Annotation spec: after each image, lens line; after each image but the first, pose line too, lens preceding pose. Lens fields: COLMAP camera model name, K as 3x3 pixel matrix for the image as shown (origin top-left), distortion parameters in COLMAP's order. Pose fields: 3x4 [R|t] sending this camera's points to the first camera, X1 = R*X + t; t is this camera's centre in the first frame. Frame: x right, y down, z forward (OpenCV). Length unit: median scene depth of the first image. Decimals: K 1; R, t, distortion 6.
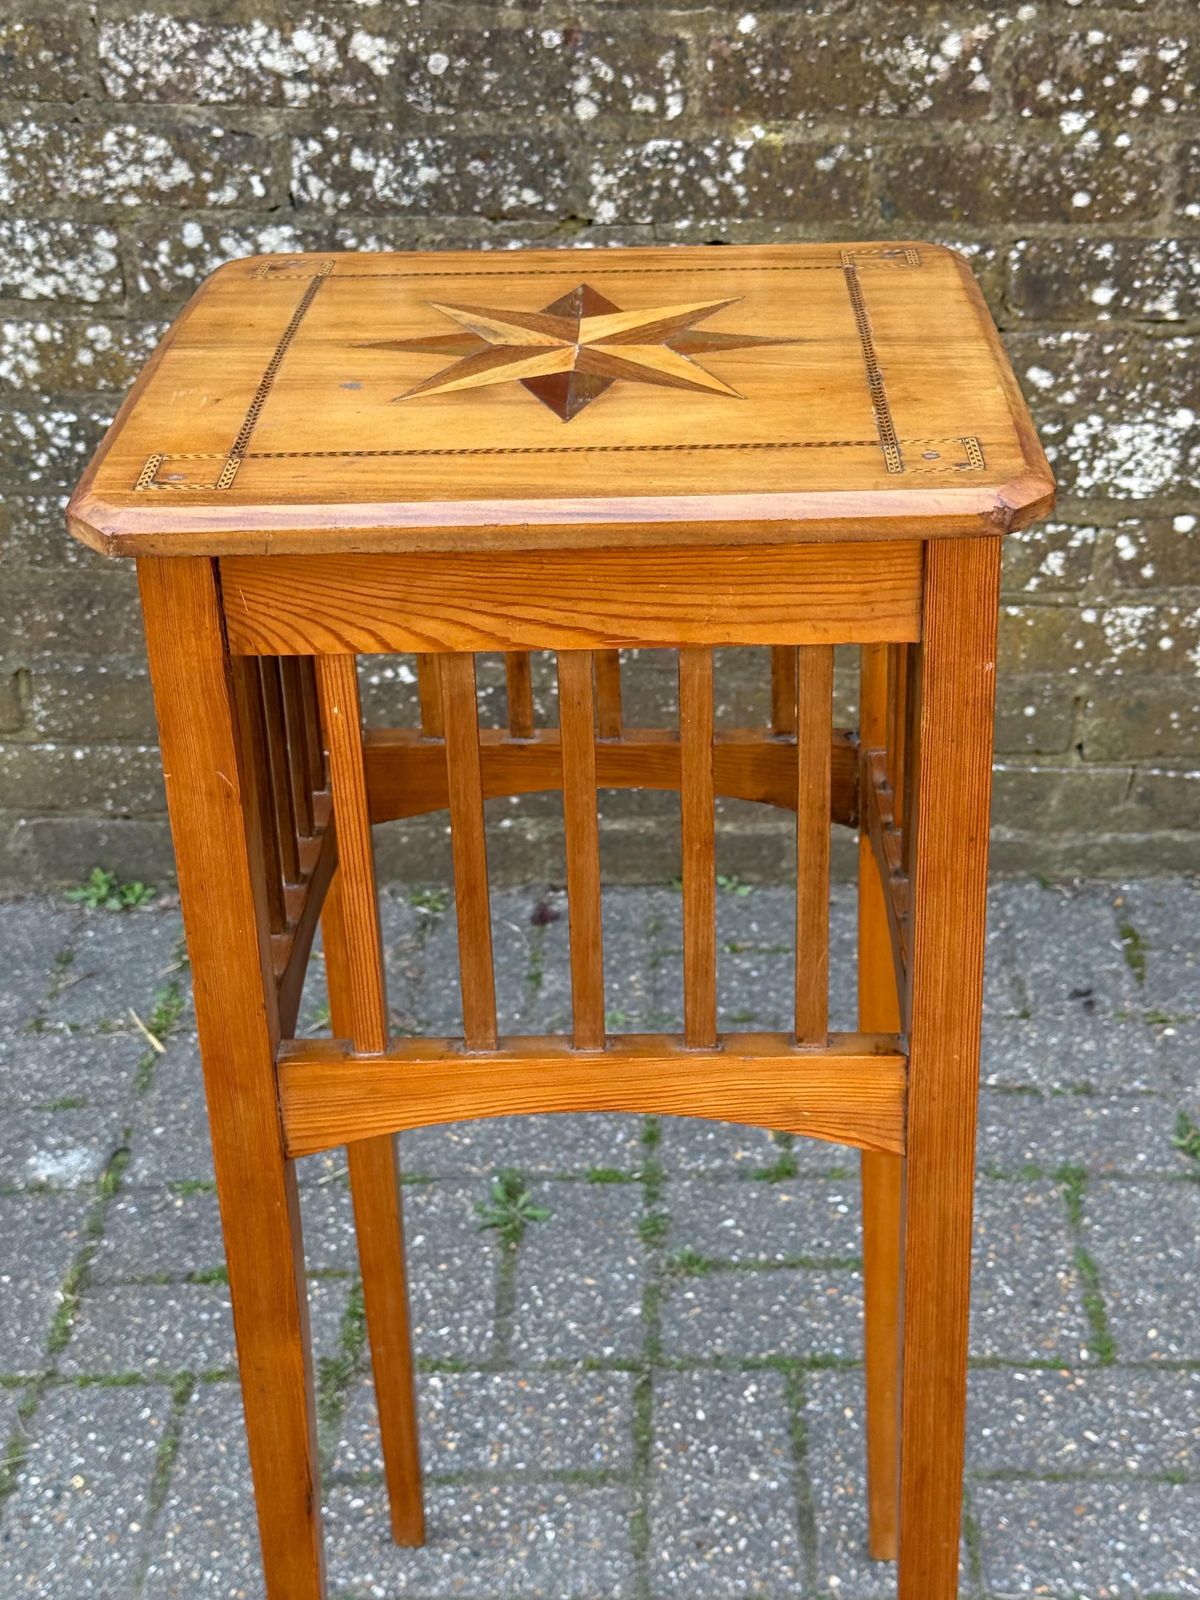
lens RADIAL K [[2418.5, 0, 606.2], [0, 2418.5, 773.5], [0, 0, 1]] dist [0.133208, 0.000000]
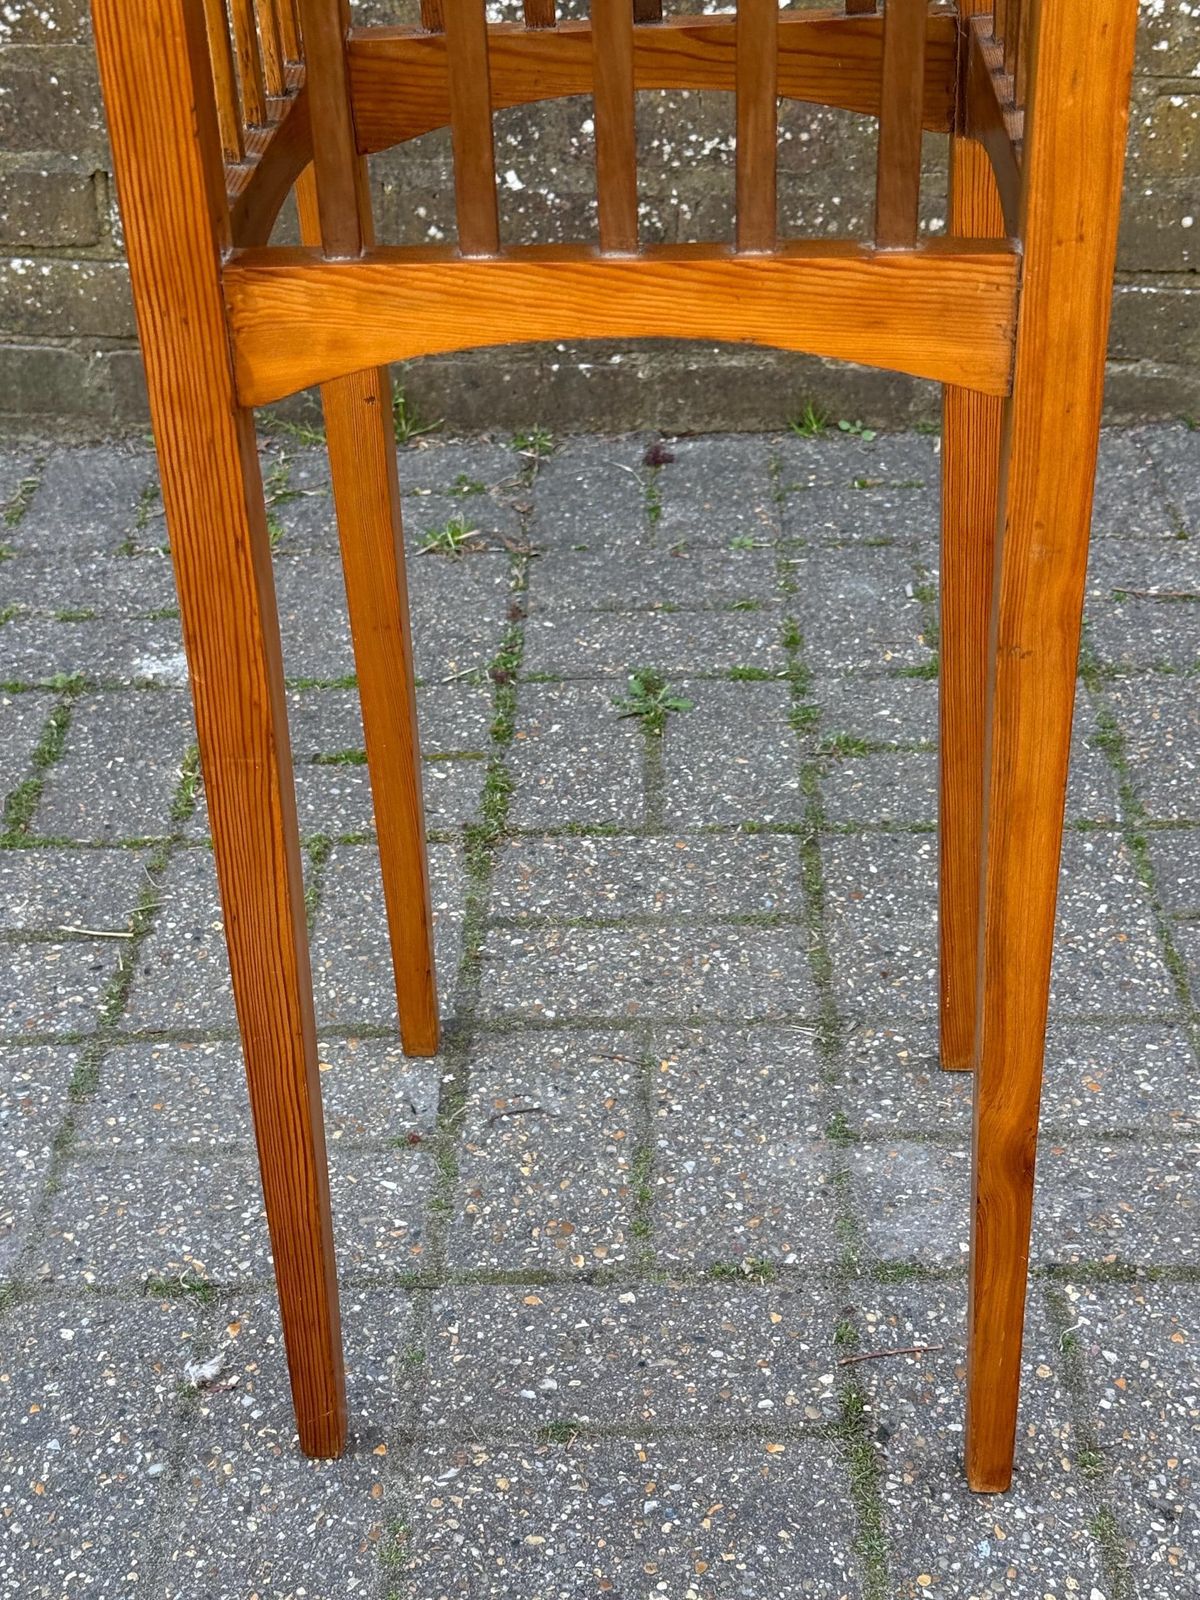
lens RADIAL K [[2418.5, 0, 598.8], [0, 2418.5, 813.7], [0, 0, 1]] dist [0.133208, 0.000000]
pose [[0.999958, 0.000534, 0.009141, -0.065099], [-0.001110, 0.998005, 0.063121, 0.157094], [-0.009089, -0.063129, 0.997964, 0.061014]]
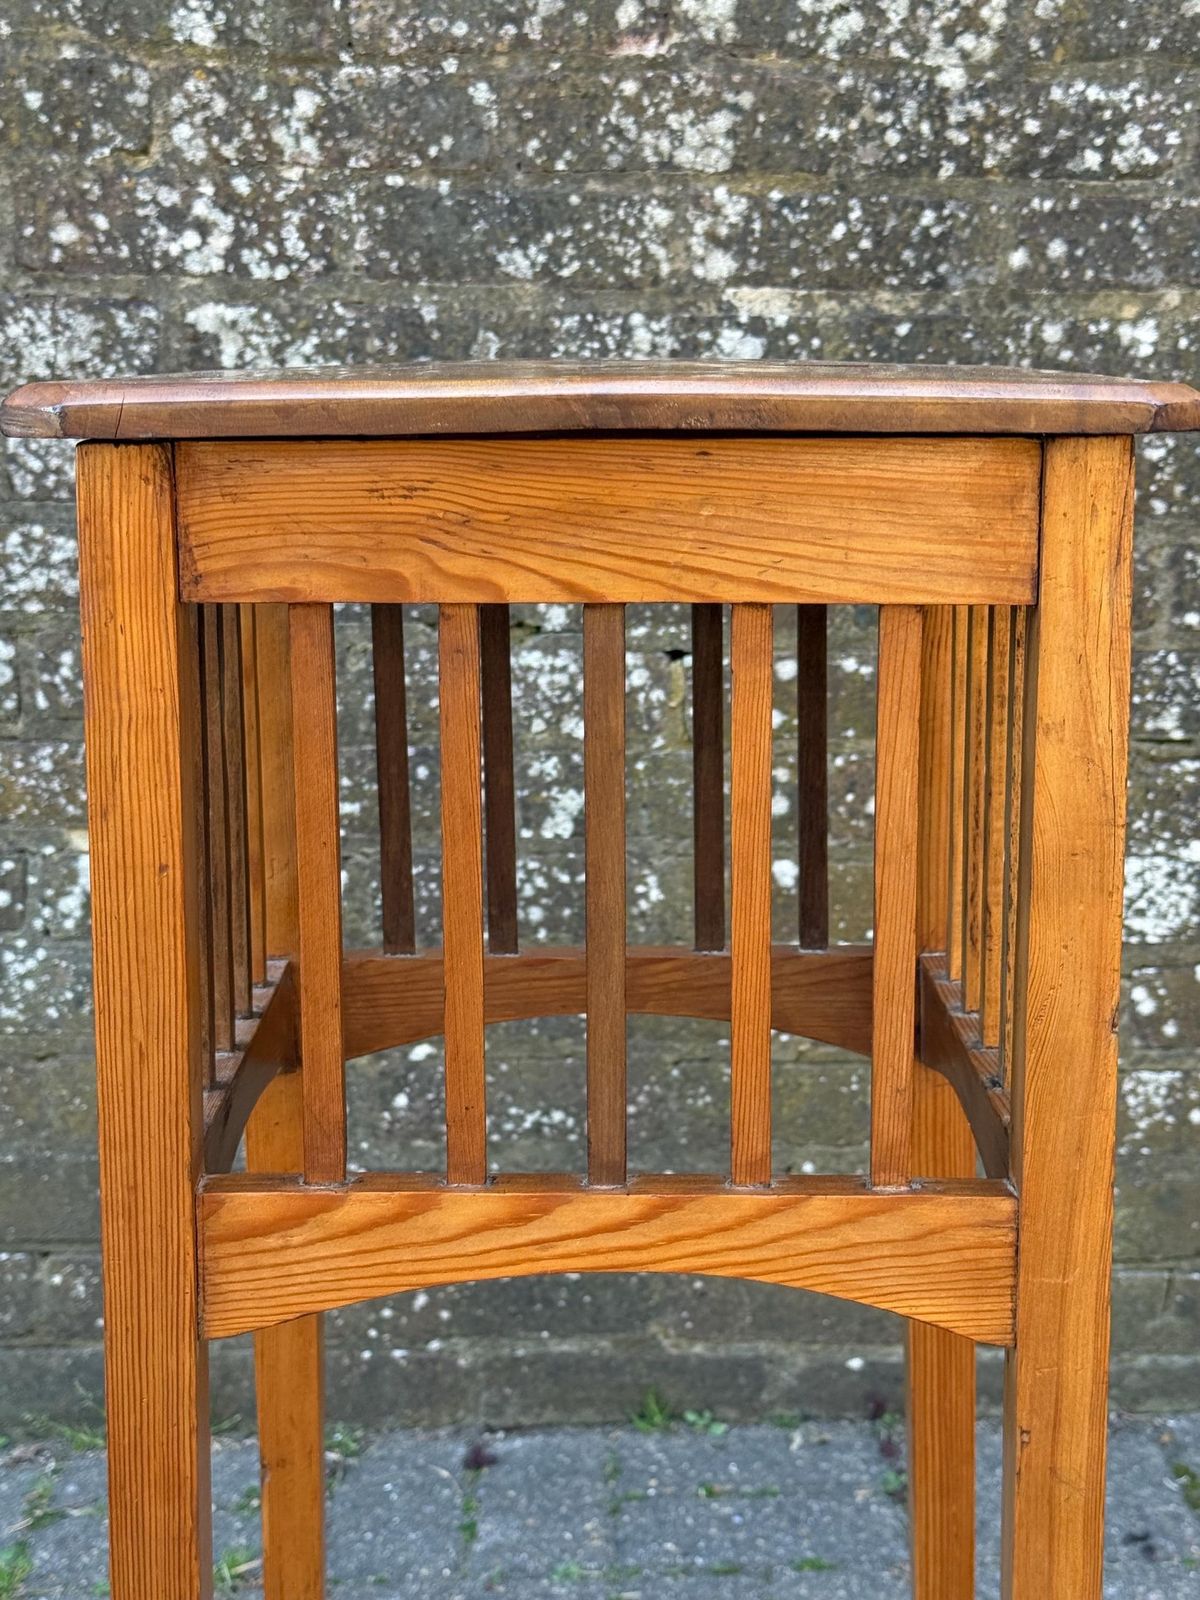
lens RADIAL K [[2418.5, 0, 592.3], [0, 2418.5, 784.2], [0, 0, 1]] dist [0.133208, 0.000000]
pose [[0.999519, -0.000257, 0.031019, -0.014687], [0.009565, 0.953798, -0.300295, 0.103164], [-0.029509, 0.300447, 0.953342, 0.151131]]
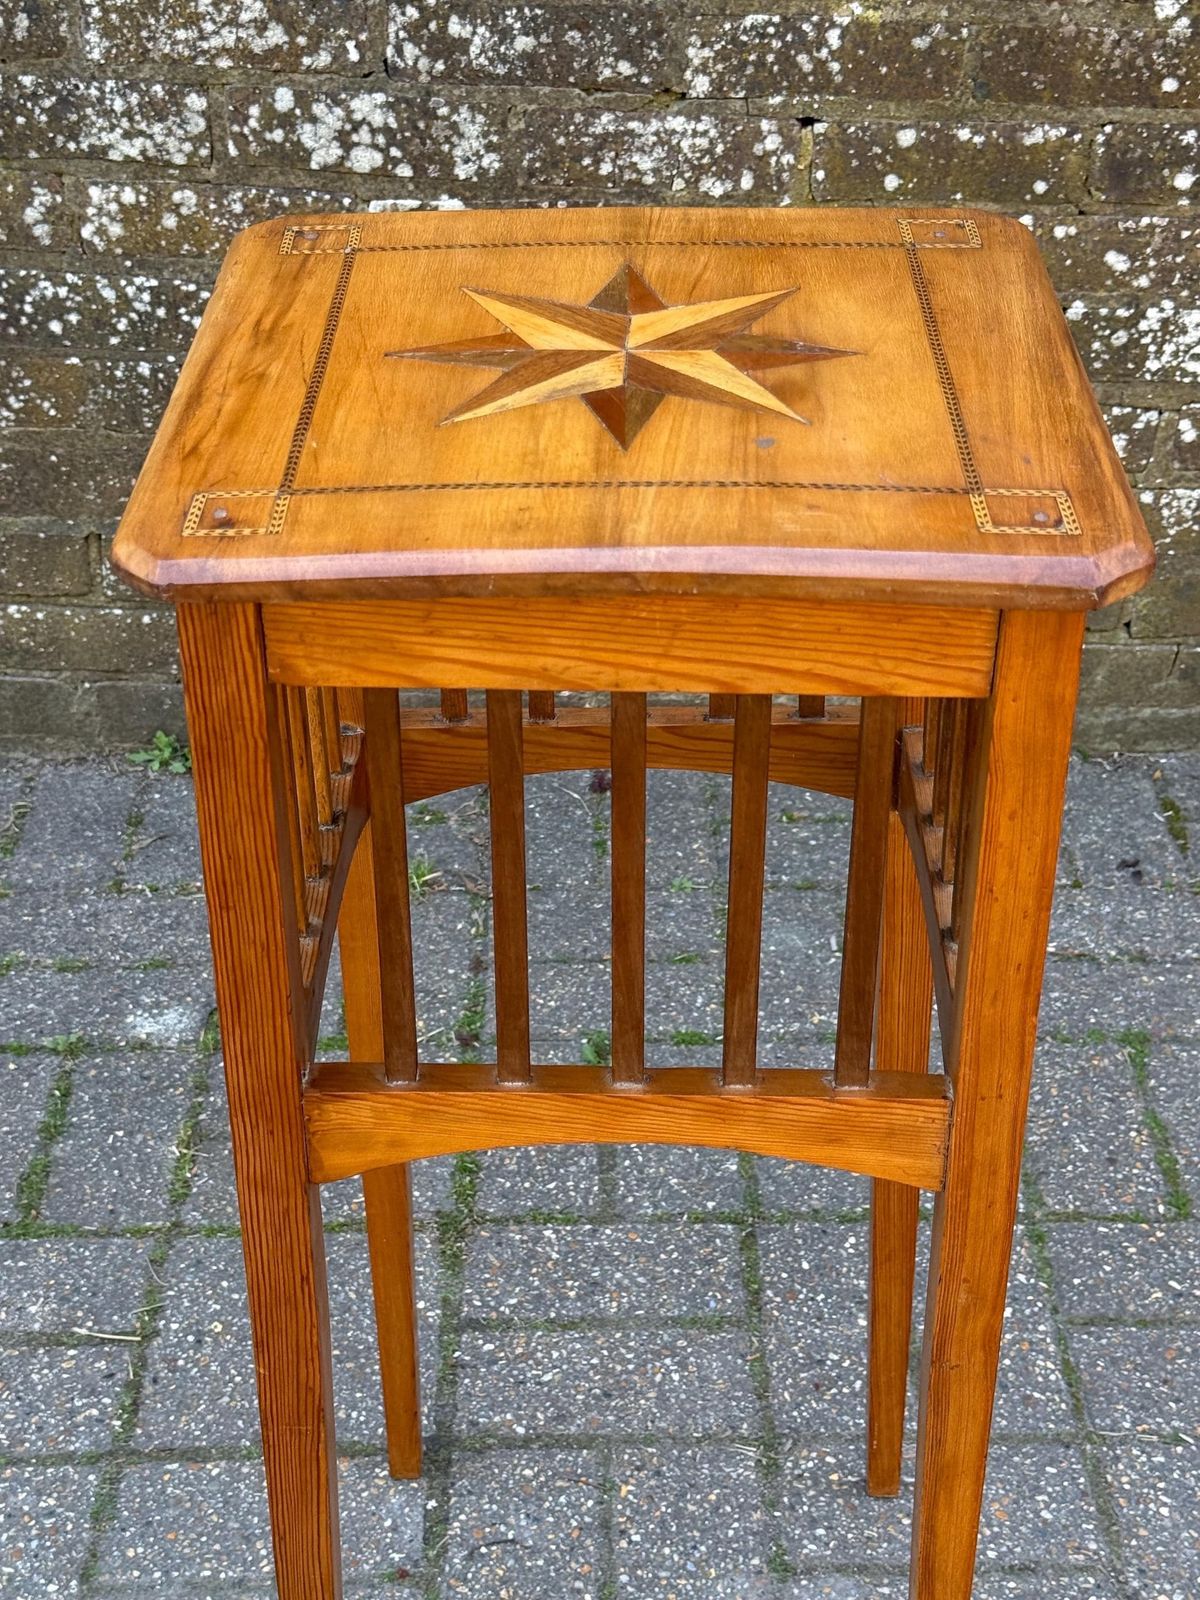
lens RADIAL K [[2418.5, 0, 606.5], [0, 2418.5, 799.6], [0, 0, 1]] dist [0.133208, 0.000000]
pose [[0.998473, 0.008906, 0.054522, -0.091227], [-0.013031, 0.997041, 0.075765, -0.013813], [-0.053686, -0.076359, 0.995634, -0.021625]]
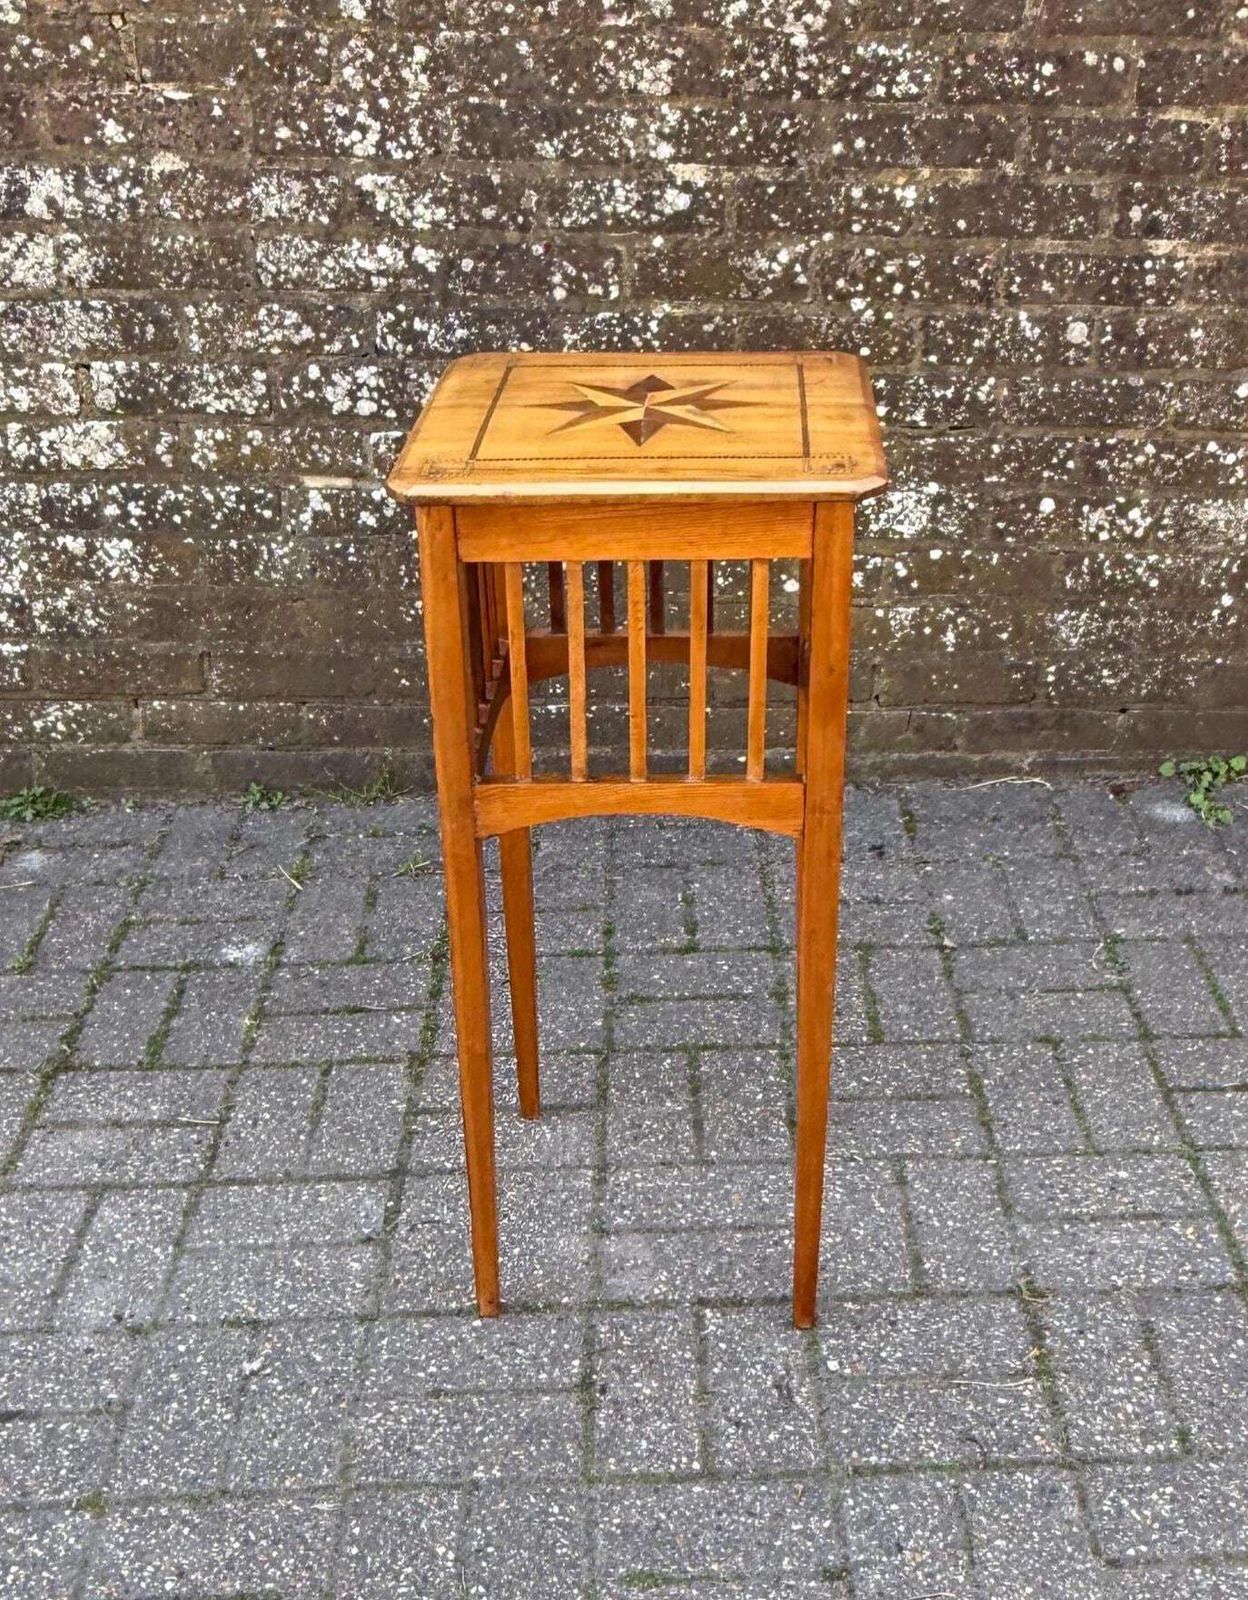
lens RADIAL K [[1850.2, 0, 689.9], [0, 1850.2, 860.6], [0, 0, 1]] dist [0.010528, 0.000000]
pose [[0.998530, -0.012775, 0.052670, 0.008210], [0.011379, 0.999578, 0.026726, 0.070055], [-0.052990, -0.026087, 0.998254, -0.232364]]
